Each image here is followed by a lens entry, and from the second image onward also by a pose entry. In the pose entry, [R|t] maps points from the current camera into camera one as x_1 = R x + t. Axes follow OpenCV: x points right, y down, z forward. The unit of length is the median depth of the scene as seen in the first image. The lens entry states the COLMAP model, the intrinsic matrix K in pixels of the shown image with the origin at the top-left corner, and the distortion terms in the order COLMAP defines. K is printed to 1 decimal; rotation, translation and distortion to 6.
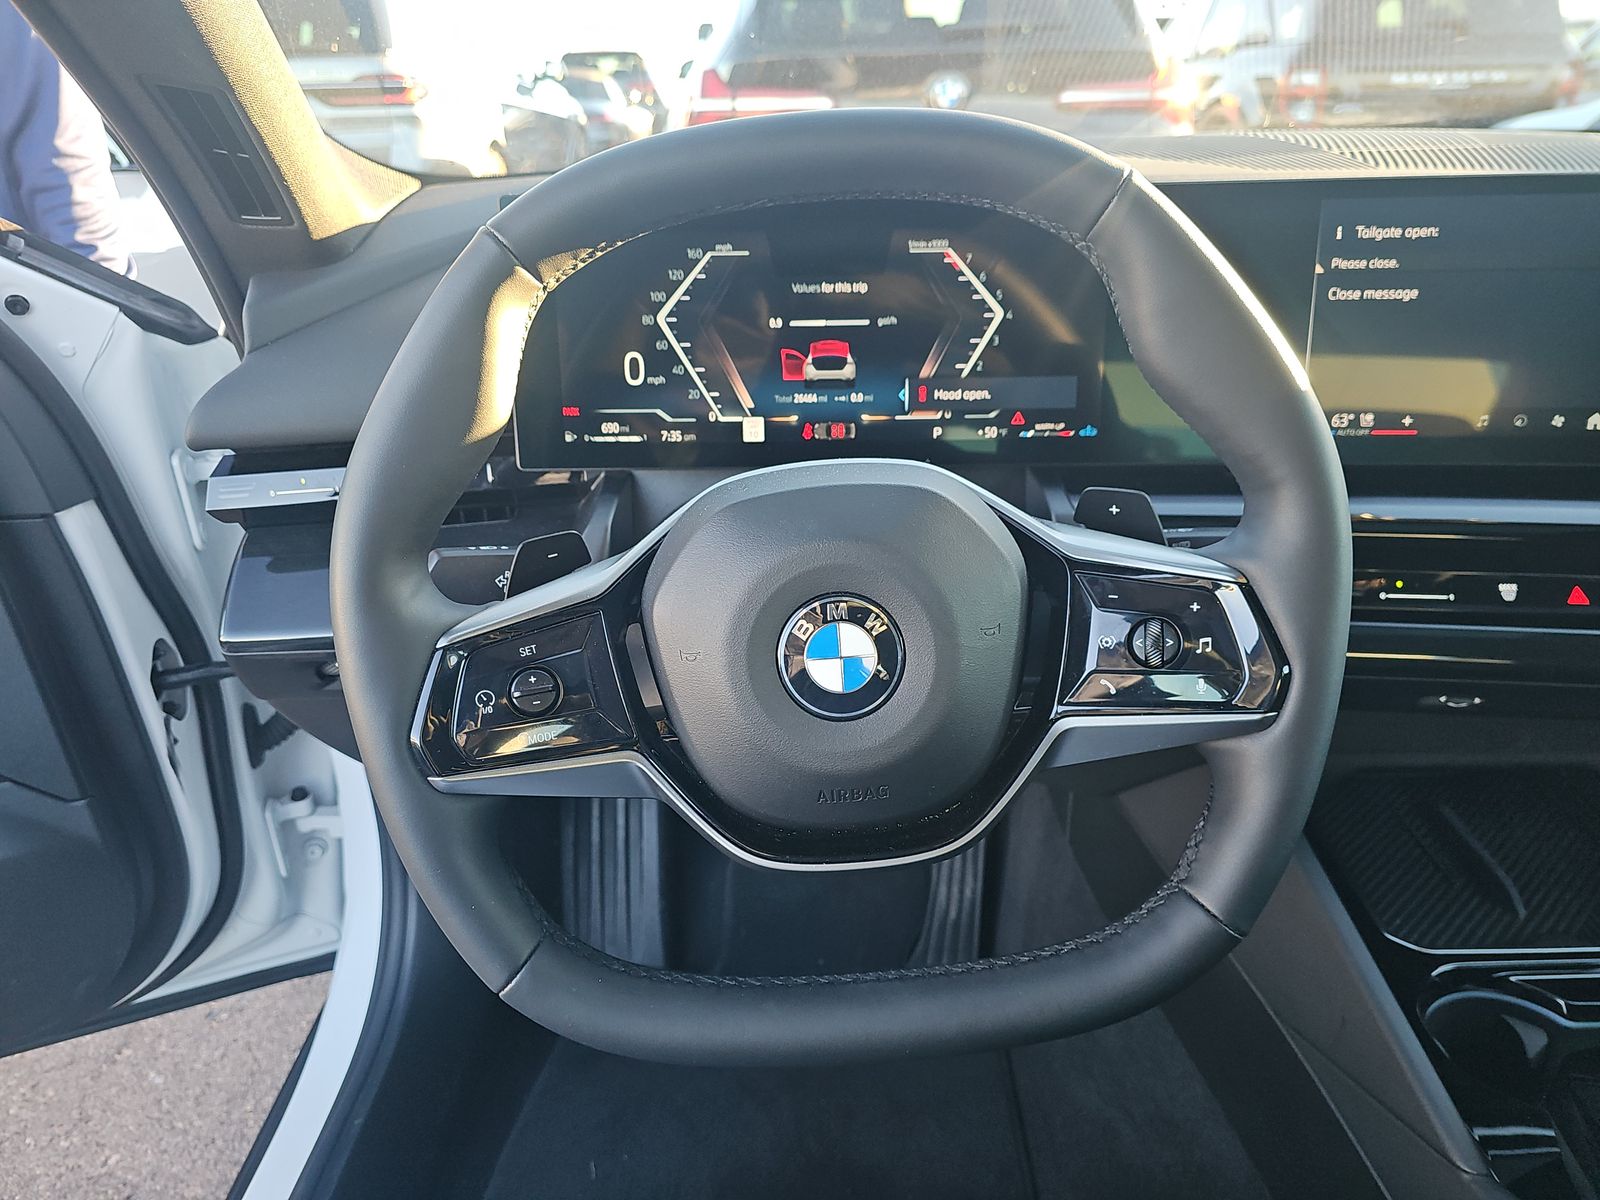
lens RADIAL K [[1061.5, 0, 785.9], [0, 1061.5, 644.7], [0, 0, 1]] dist [0.008209, -0.001816]
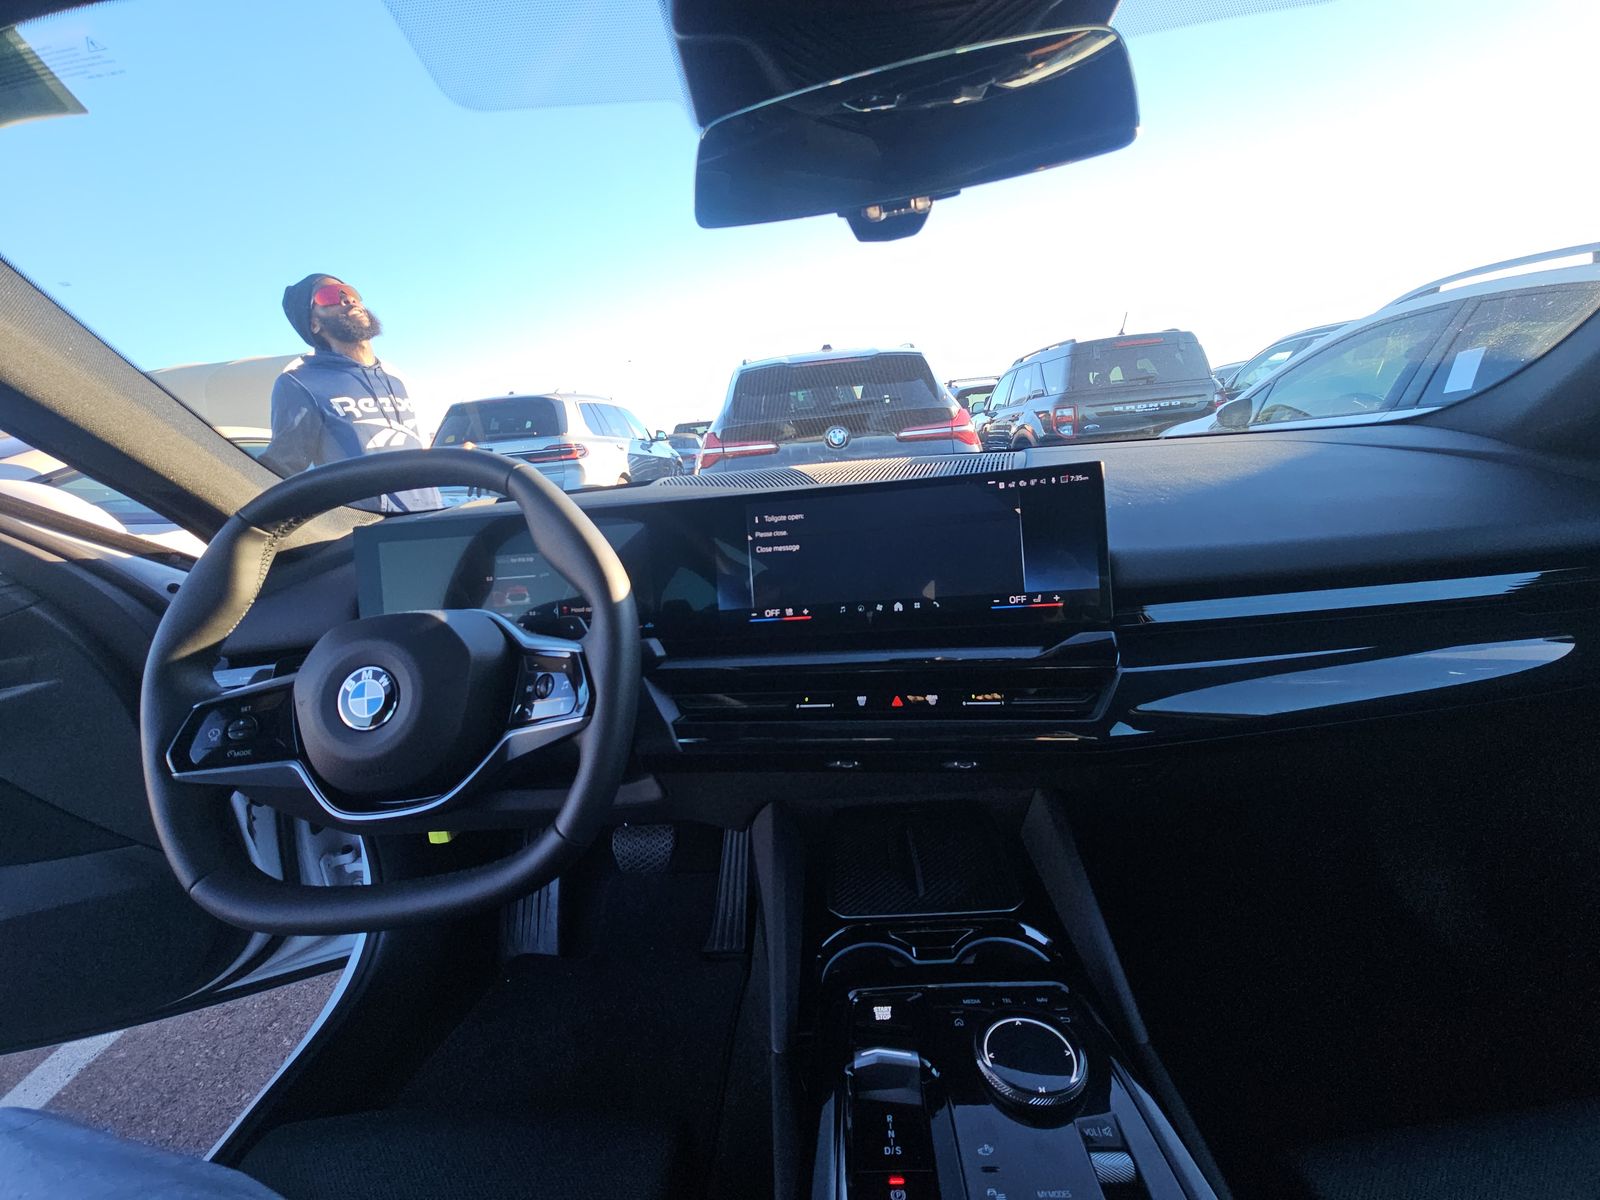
lens RADIAL K [[647.6, 0, 800.0], [0, 647.6, 600.0], [0, 0, 1]] dist [0.014922, -0.010242]
pose [[0.996900, -0.054113, -0.057123, 0.612720], [0.039771, 0.972941, -0.227604, 0.028639], [0.067893, 0.224627, 0.972077, -0.110647]]
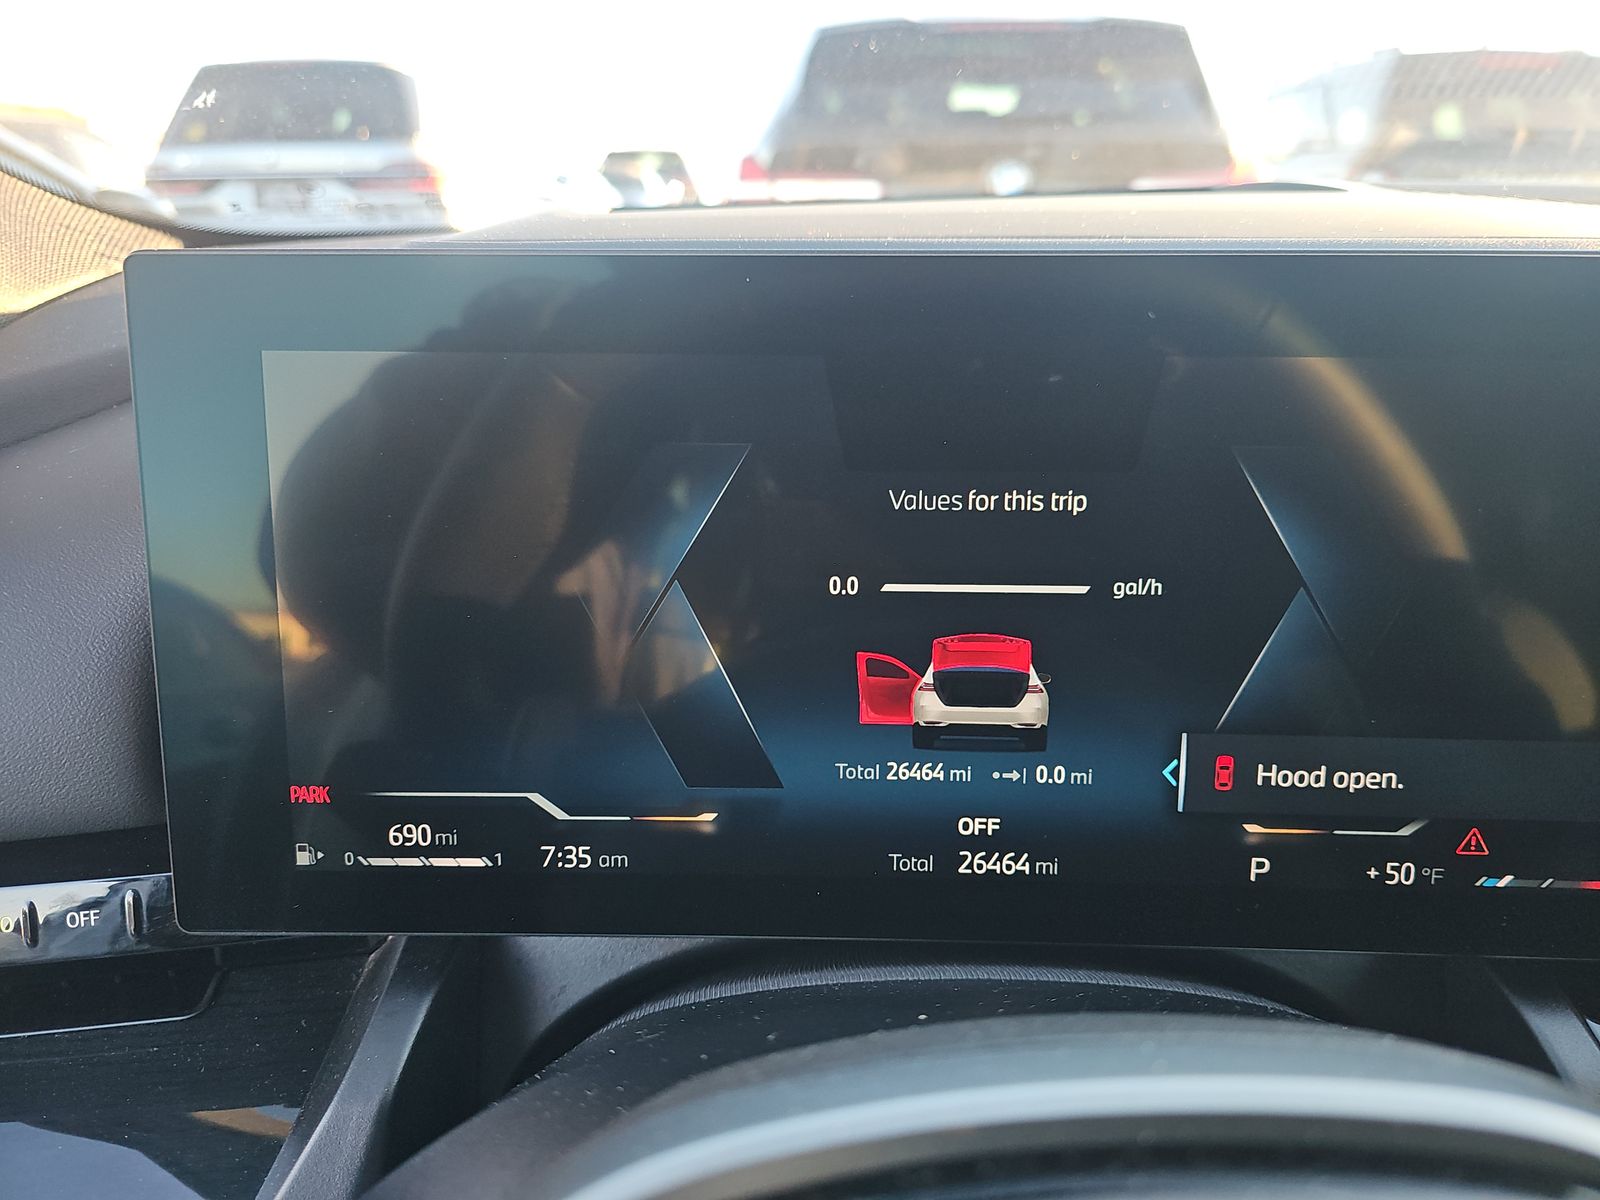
lens RADIAL K [[1075.8, 0, 800.0], [0, 1075.8, 600.0], [0, 0, 1]] dist [-0.030710, -0.002811]
pose [[0.999669, 0.021451, -0.014214, -0.019164], [-0.022950, 0.993046, -0.115468, -0.247400], [0.011638, 0.115756, 0.993210, 0.603808]]
